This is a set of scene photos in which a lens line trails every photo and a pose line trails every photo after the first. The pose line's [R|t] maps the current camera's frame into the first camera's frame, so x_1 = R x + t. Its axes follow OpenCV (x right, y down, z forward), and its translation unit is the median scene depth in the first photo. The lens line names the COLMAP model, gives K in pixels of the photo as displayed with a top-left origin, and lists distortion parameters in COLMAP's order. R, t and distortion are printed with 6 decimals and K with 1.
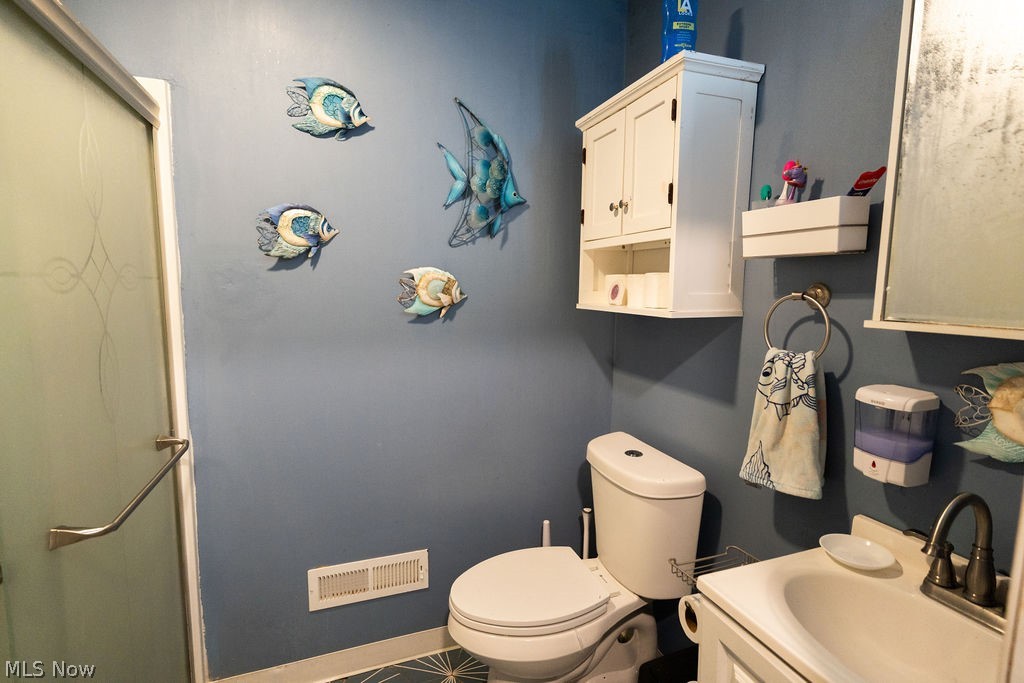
lens RADIAL K [[479.4, 0, 514.3], [0, 479.4, 341.1], [0, 0, 1]] dist [0.001597, -0.000310]
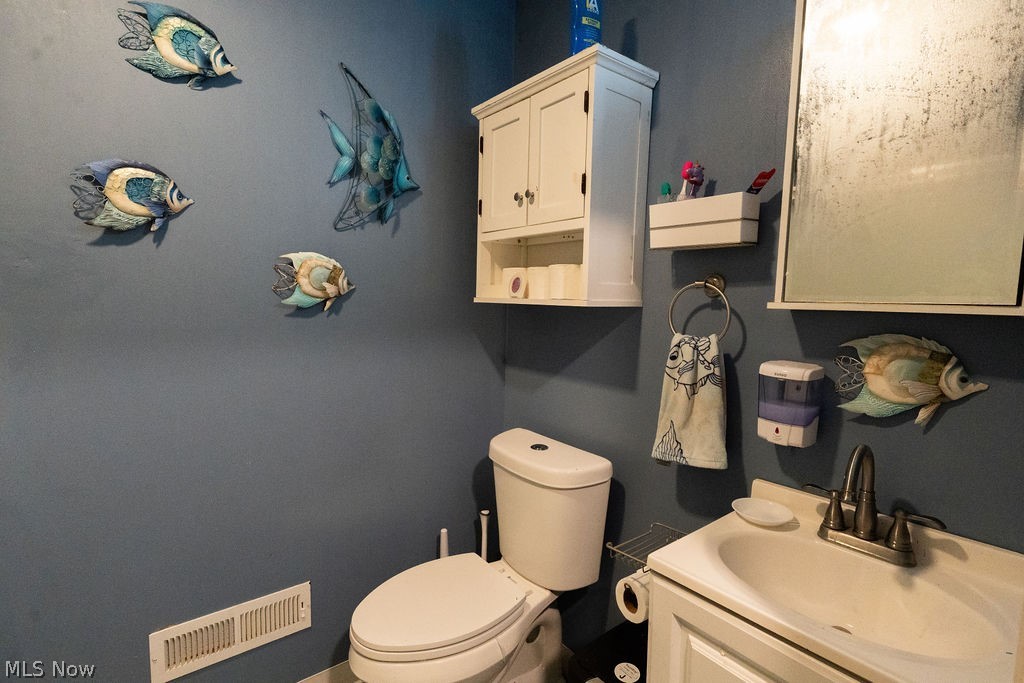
lens RADIAL K [[479.4, 0, 514.3], [0, 479.4, 341.1], [0, 0, 1]] dist [0.001597, -0.000310]
pose [[0.950159, -0.016842, 0.311310, -0.114136], [0.022794, 0.999620, -0.015492, 0.031793], [-0.310931, 0.021816, 0.950182, 0.075041]]
